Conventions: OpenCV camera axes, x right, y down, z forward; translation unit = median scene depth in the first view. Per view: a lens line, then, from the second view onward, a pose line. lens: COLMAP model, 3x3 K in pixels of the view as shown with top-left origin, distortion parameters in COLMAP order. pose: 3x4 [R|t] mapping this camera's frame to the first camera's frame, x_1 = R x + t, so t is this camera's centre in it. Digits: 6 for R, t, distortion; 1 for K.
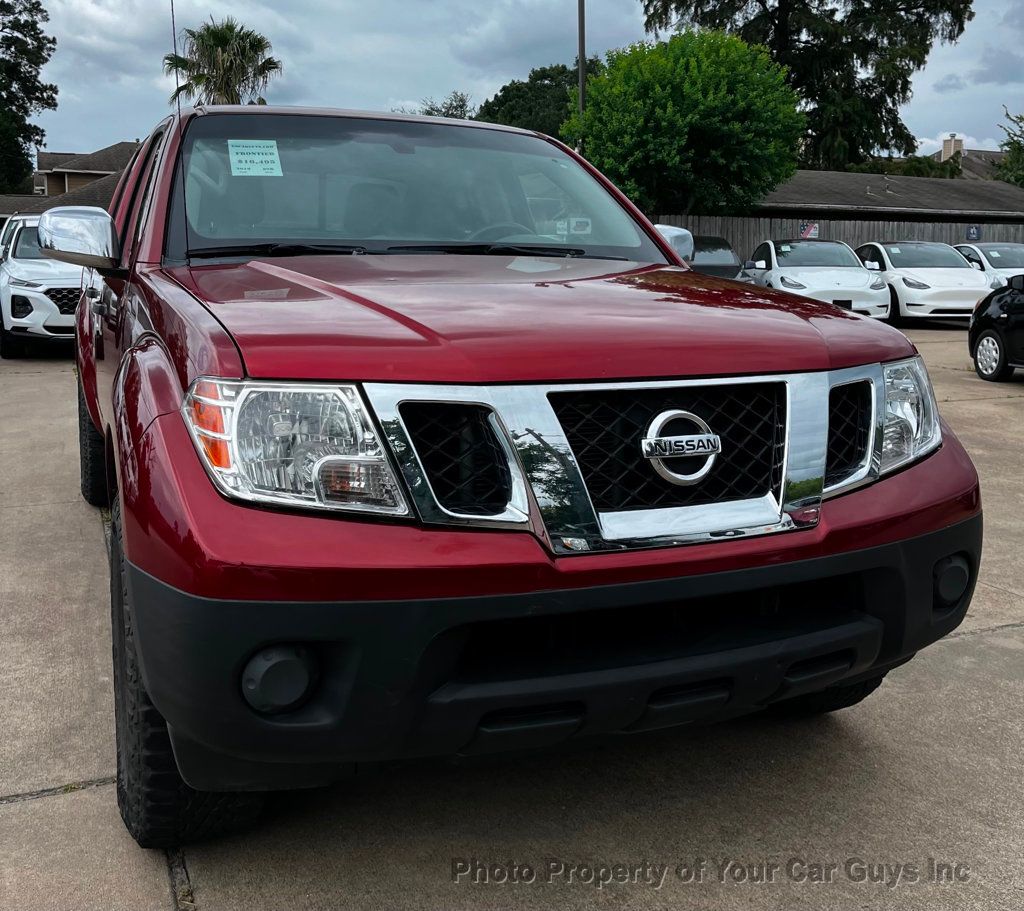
lens RADIAL K [[1024.5, 0, 501.6], [0, 1024.5, 426.8], [0, 0, 1]] dist [0.020671, 0.000000]
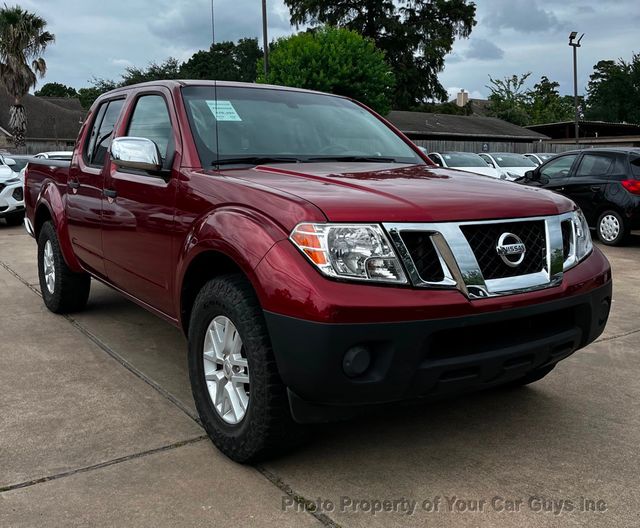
lens RADIAL K [[635.5, 0, 321.2], [0, 635.5, 258.9], [0, 0, 1]] dist [0.023086, 0.000000]
pose [[0.981860, -0.033382, 0.186644, -0.310249], [0.035572, 0.999332, -0.008397, 0.023989], [-0.186239, 0.014885, 0.982392, -0.172192]]
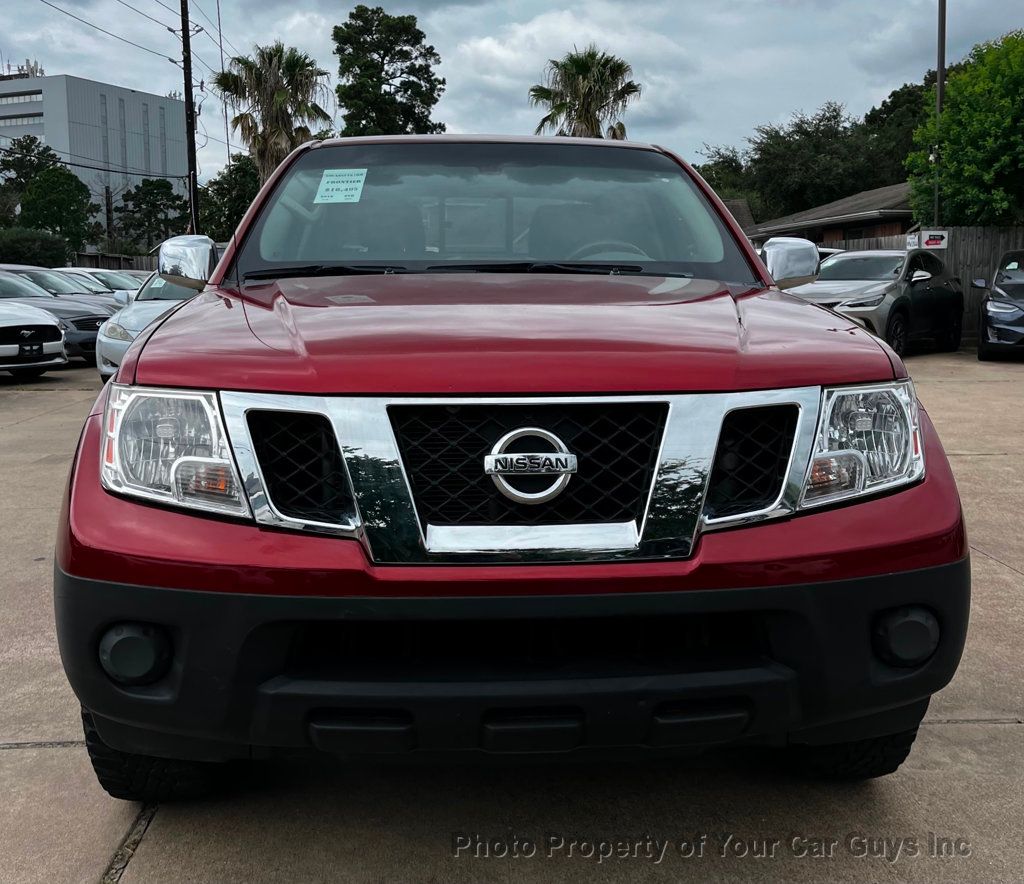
lens RADIAL K [[1045.5, 0, 505.3], [0, 1045.5, 446.0], [0, 0, 1]] dist [0.016770, 0.000000]
pose [[0.942556, 0.040129, -0.331628, 0.312448], [-0.042219, 0.999108, 0.000903, 0.001033], [0.331368, 0.013150, 0.943410, 0.032715]]
